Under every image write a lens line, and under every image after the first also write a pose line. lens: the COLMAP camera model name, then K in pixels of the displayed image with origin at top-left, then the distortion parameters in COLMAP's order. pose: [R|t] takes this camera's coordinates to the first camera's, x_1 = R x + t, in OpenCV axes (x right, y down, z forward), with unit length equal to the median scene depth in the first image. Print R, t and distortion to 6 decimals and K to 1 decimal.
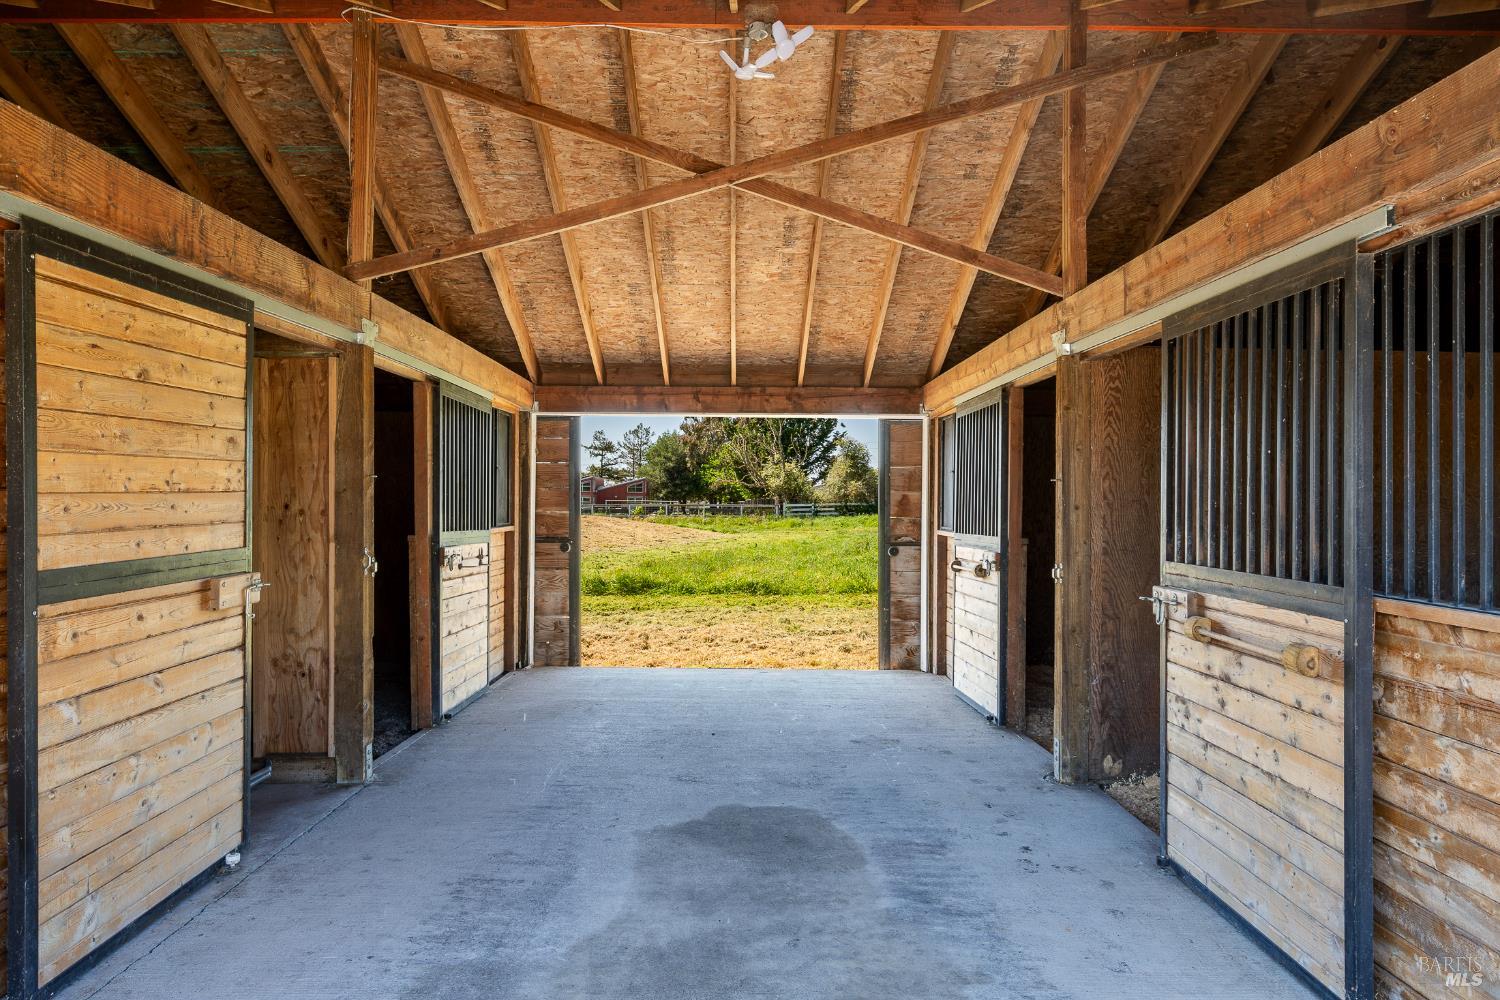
lens RADIAL K [[910.6, 0, 750.0], [0, 910.6, 500.0], [0, 0, 1]] dist [-0.000947, 0.000054]
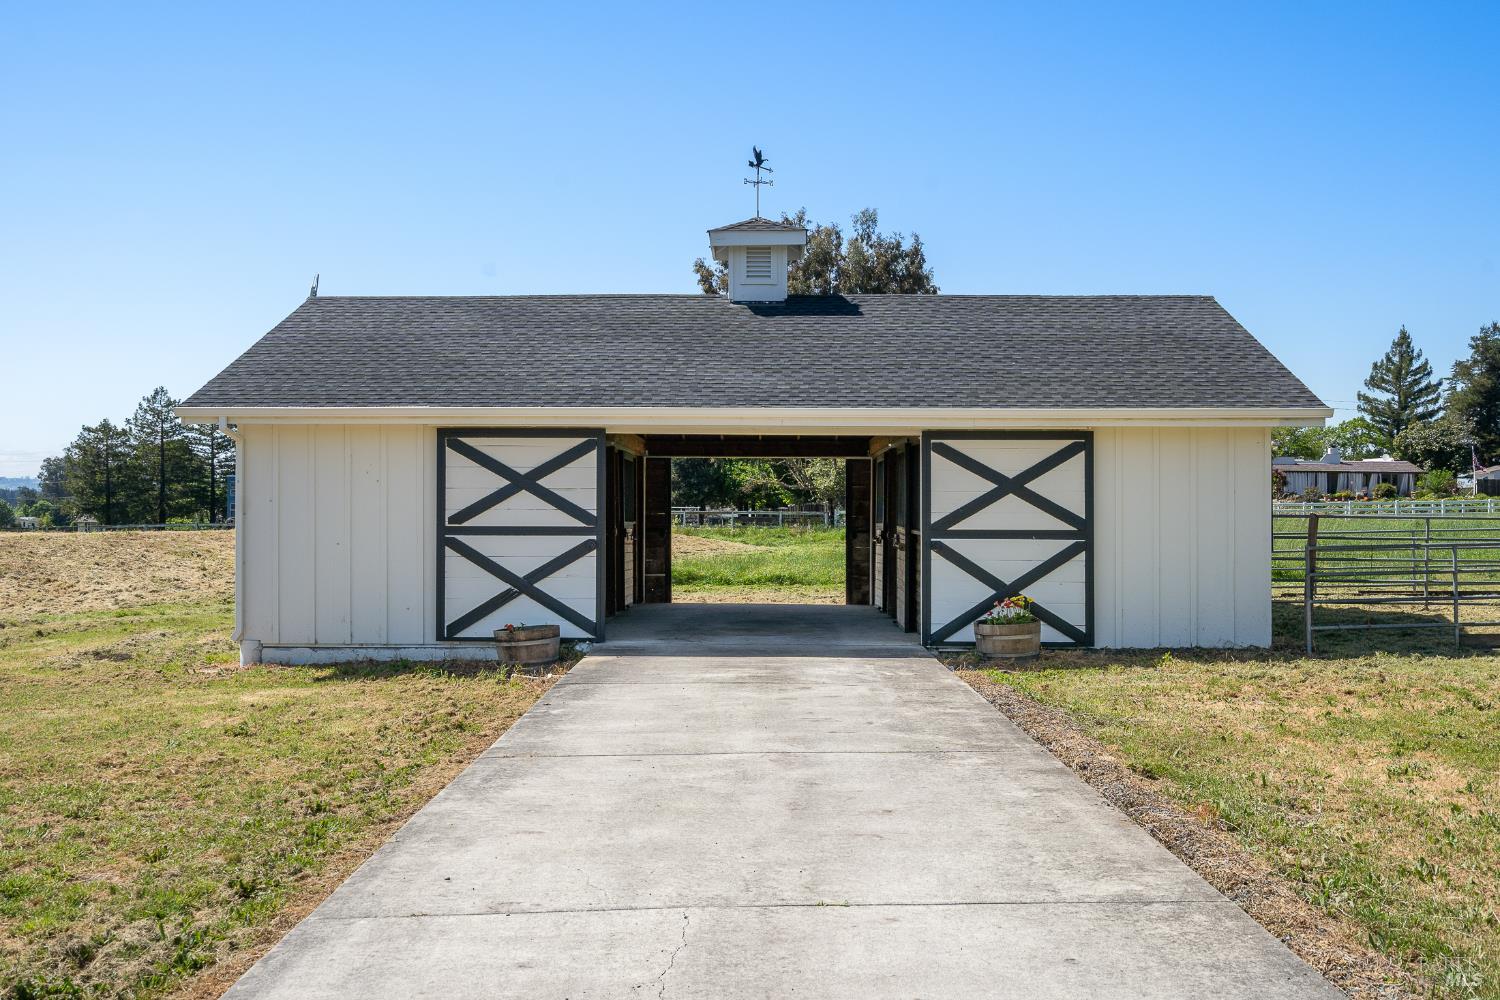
lens RADIAL K [[1512.1, 0, 750.0], [0, 1512.1, 500.0], [0, 0, 1]] dist [0.000017, -0.000068]
pose [[0.999392, -0.002243, -0.034796, 0.009621], [0.002121, 0.999991, -0.003547, -0.000281], [0.034804, 0.003472, 0.999388, -0.291242]]
